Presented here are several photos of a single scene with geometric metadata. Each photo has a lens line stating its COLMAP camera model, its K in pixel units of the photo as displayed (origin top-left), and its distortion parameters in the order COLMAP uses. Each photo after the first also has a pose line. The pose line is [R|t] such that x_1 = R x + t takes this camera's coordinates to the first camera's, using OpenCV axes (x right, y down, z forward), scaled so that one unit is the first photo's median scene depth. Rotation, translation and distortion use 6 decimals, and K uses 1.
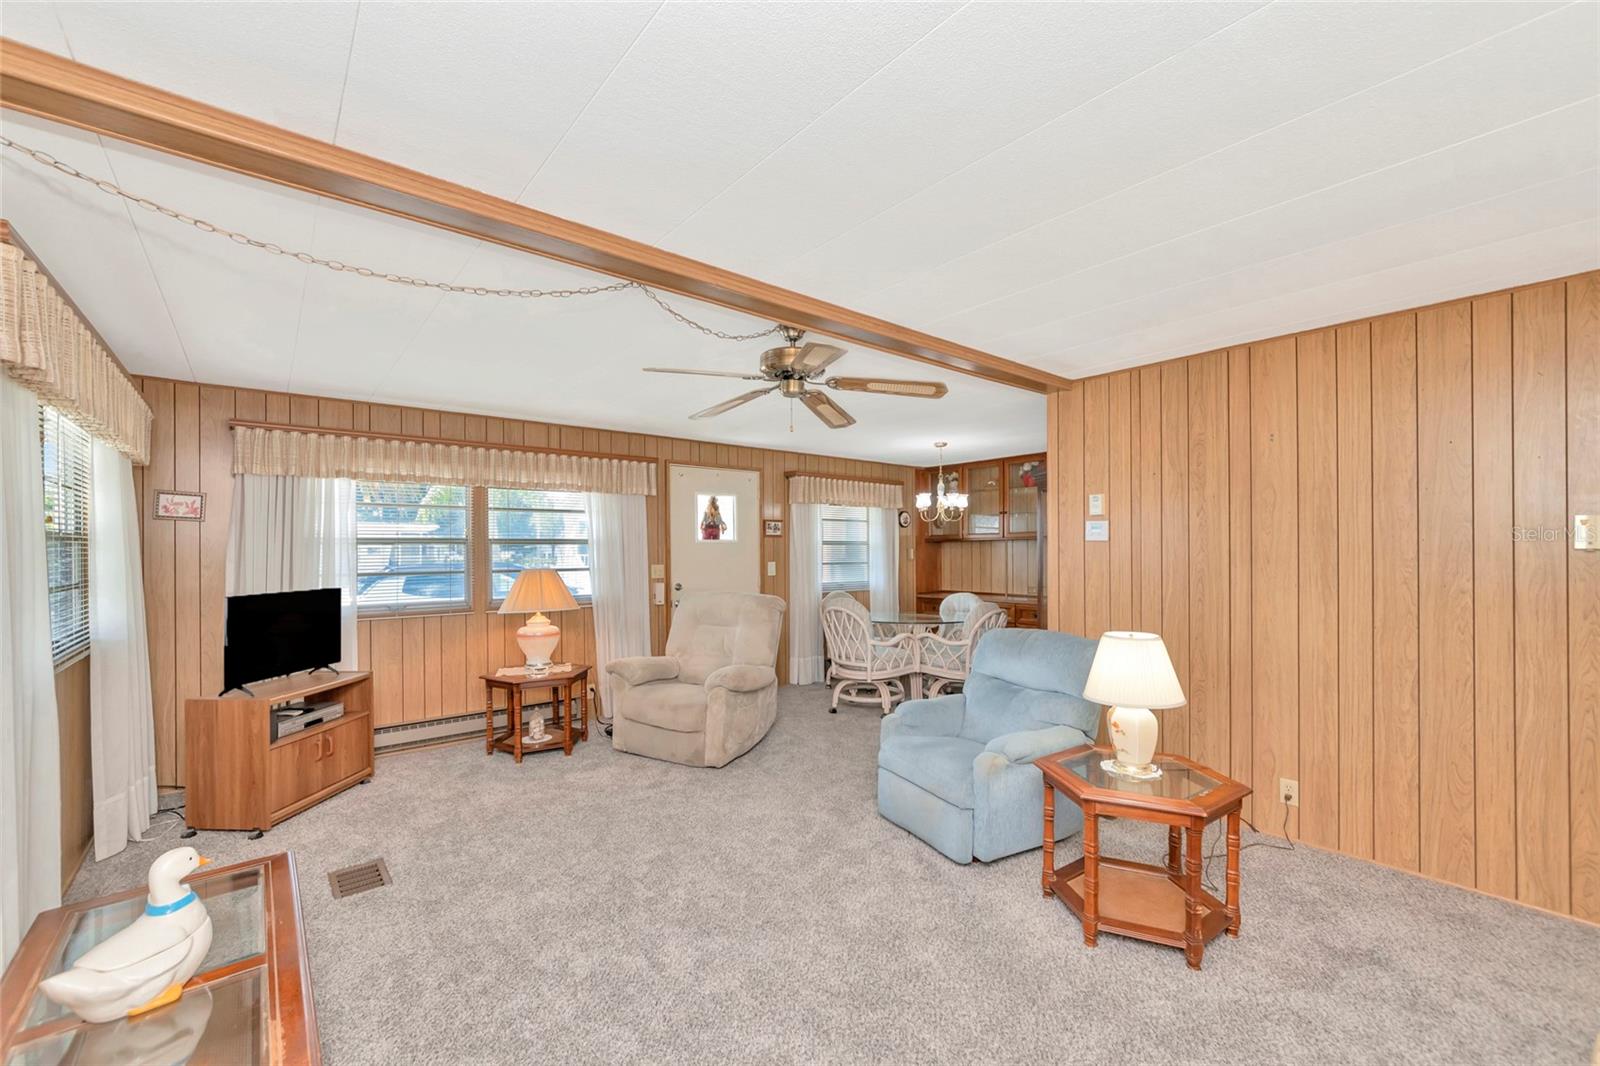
lens RADIAL K [[656.2, 0, 792.3], [0, 656.2, 542.7], [0, 0, 1]] dist [-0.003280, -0.000246]
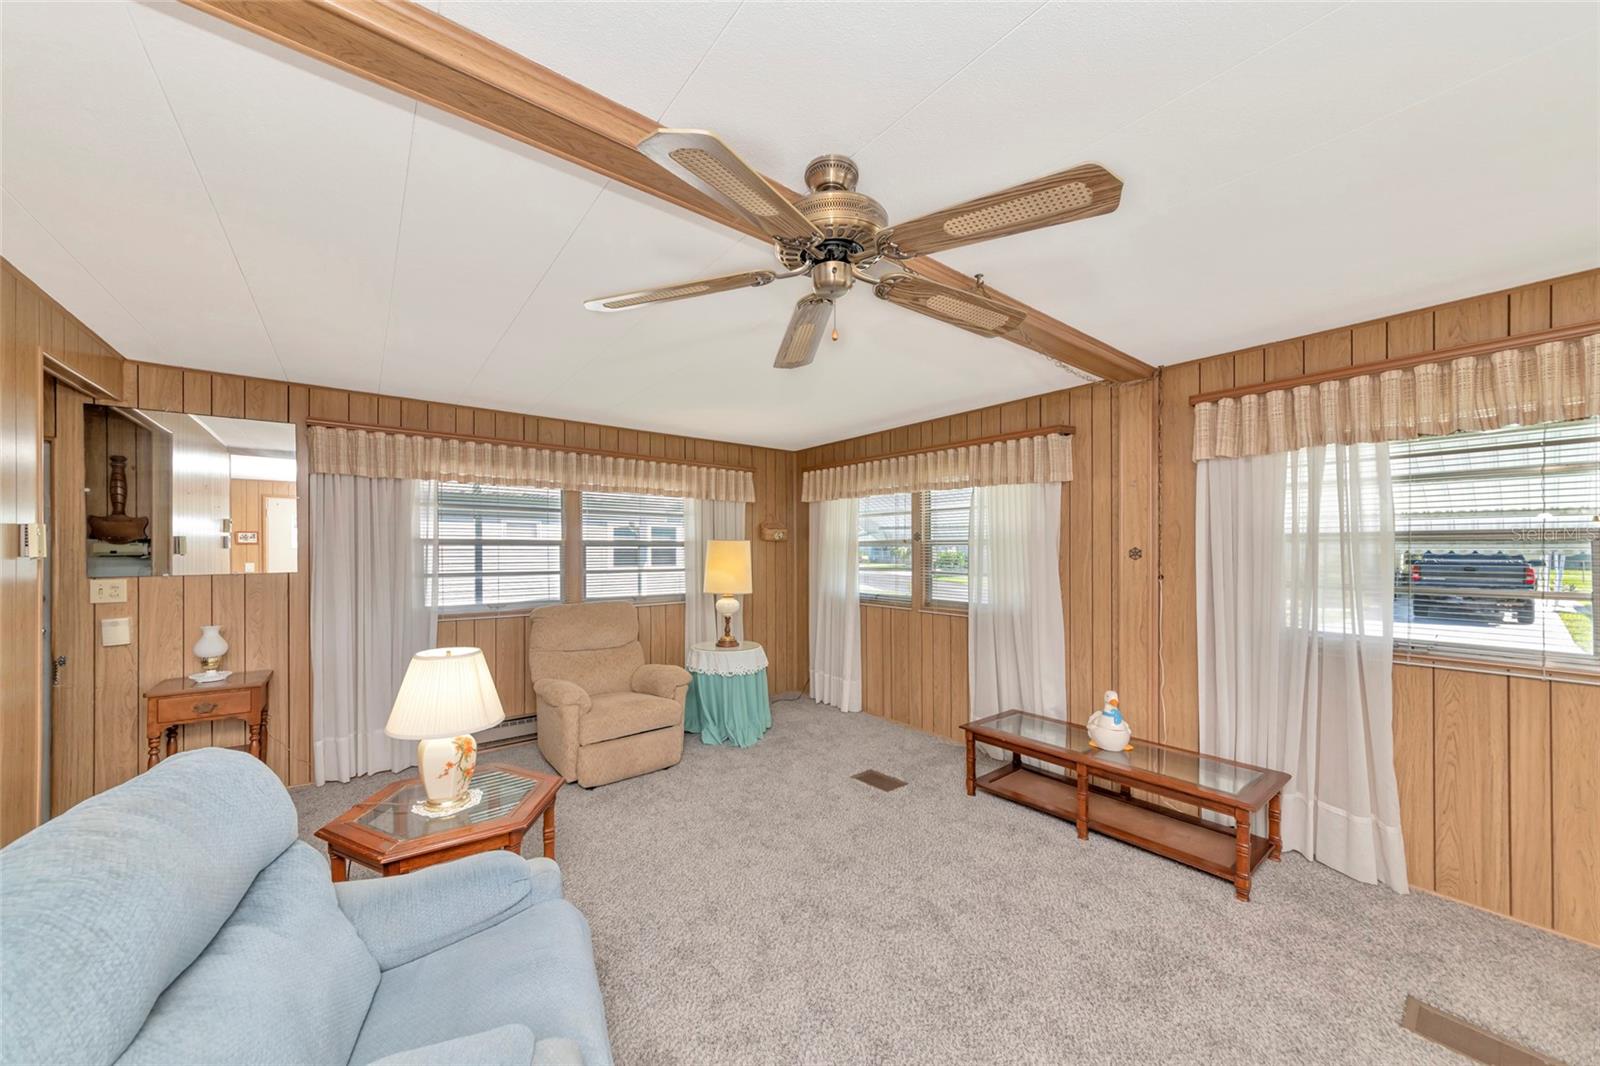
lens RADIAL K [[562.9, 0, 798.4], [0, 562.9, 551.1], [0, 0, 1]] dist [-0.001491, -0.000063]
pose [[-0.999722, 0.002370, 0.023476, 0.012712], [0.002183, 0.999966, -0.007987, 0.006921], [-0.023494, -0.007934, -0.999692, 0.837901]]
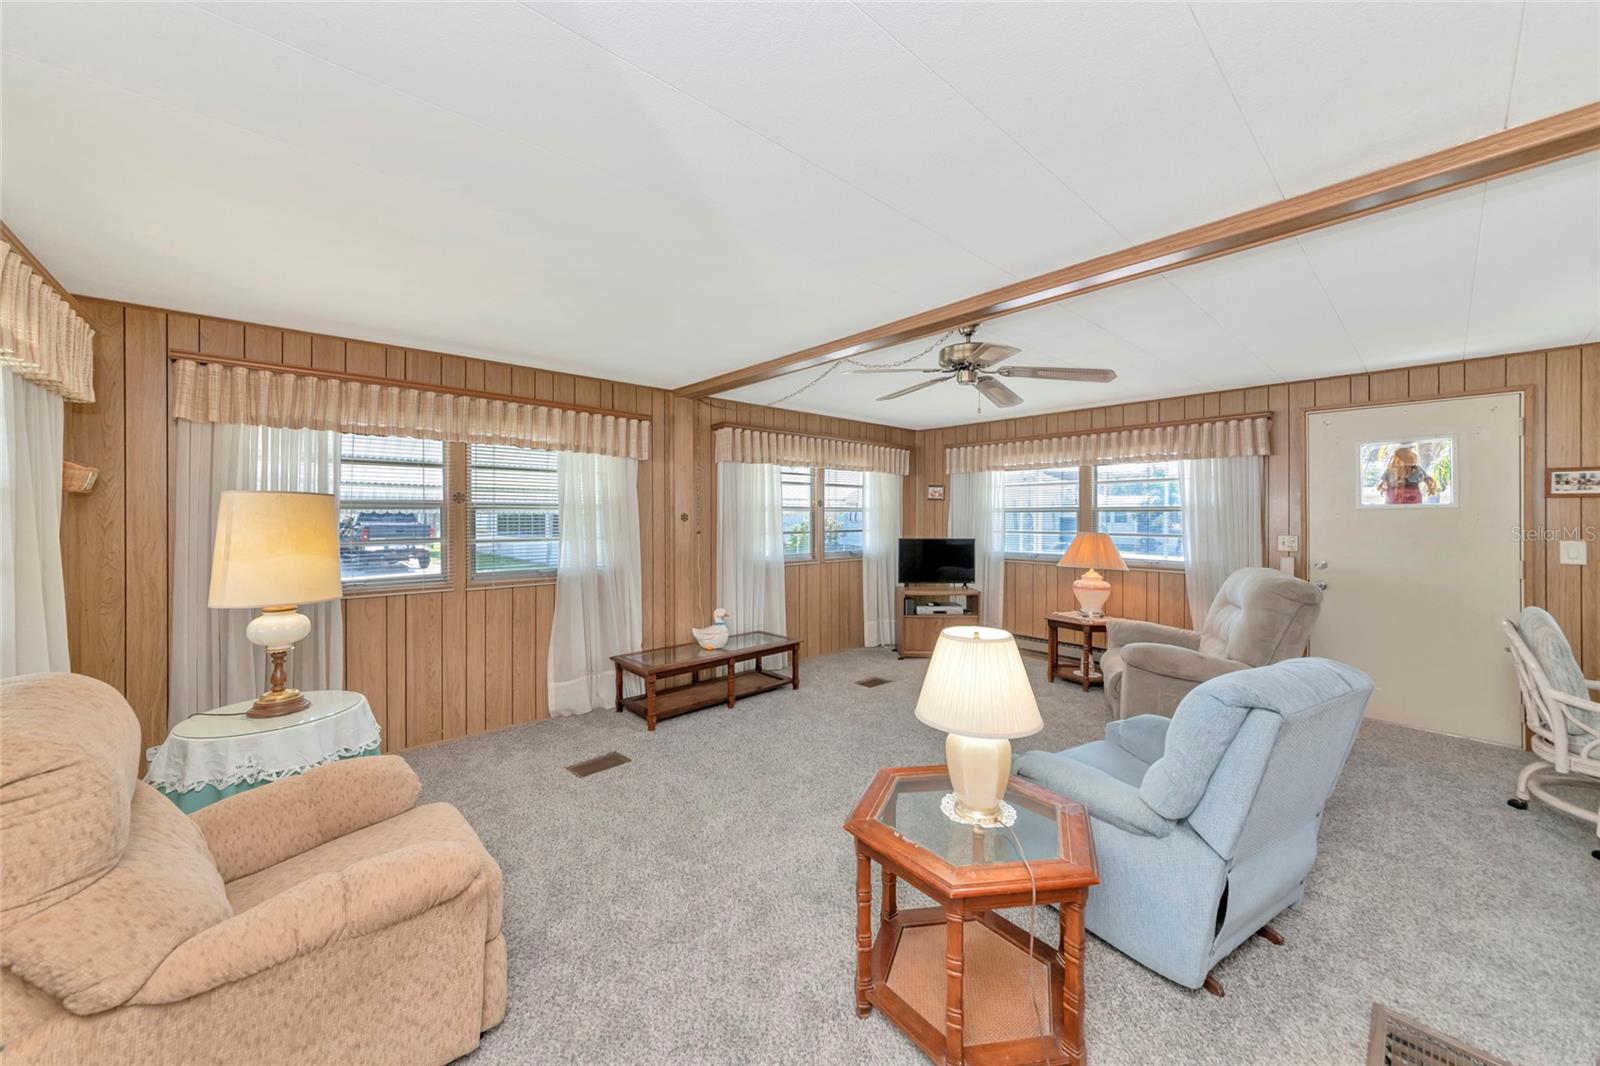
lens RADIAL K [[580.9, 0, 796.3], [0, 580.9, 512.6], [0, 0, 1]] dist [0.000104, 0.003637]
pose [[0.039874, 0.001256, -0.999204, 0.566667], [0.007695, 0.999969, 0.001564, -0.001679], [0.999175, -0.007751, 0.039863, 0.369508]]
